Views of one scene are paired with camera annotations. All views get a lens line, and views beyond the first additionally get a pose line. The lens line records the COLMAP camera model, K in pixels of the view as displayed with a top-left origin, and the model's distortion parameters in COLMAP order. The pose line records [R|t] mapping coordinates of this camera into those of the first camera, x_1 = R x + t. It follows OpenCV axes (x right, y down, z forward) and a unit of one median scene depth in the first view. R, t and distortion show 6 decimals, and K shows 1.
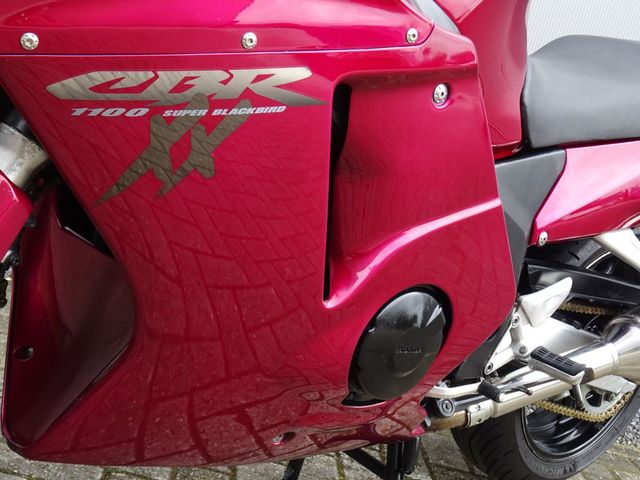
lens RADIAL K [[1024.0, 0, 321.2], [0, 1024.0, 239.2], [0, 0, 1]] dist [0.207334, 0.000000]
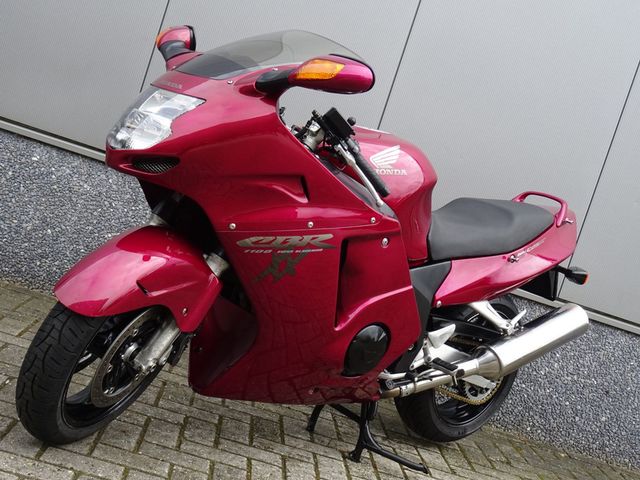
lens RADIAL K [[835.7, 0, 319.5], [0, 835.7, 238.1], [0, 0, 1]] dist [0.001998, 0.000000]
pose [[0.999680, 0.025260, 0.001300, -0.030130], [-0.025081, 0.996618, -0.078255, 0.005049], [-0.003272, 0.078198, 0.996932, -0.711518]]
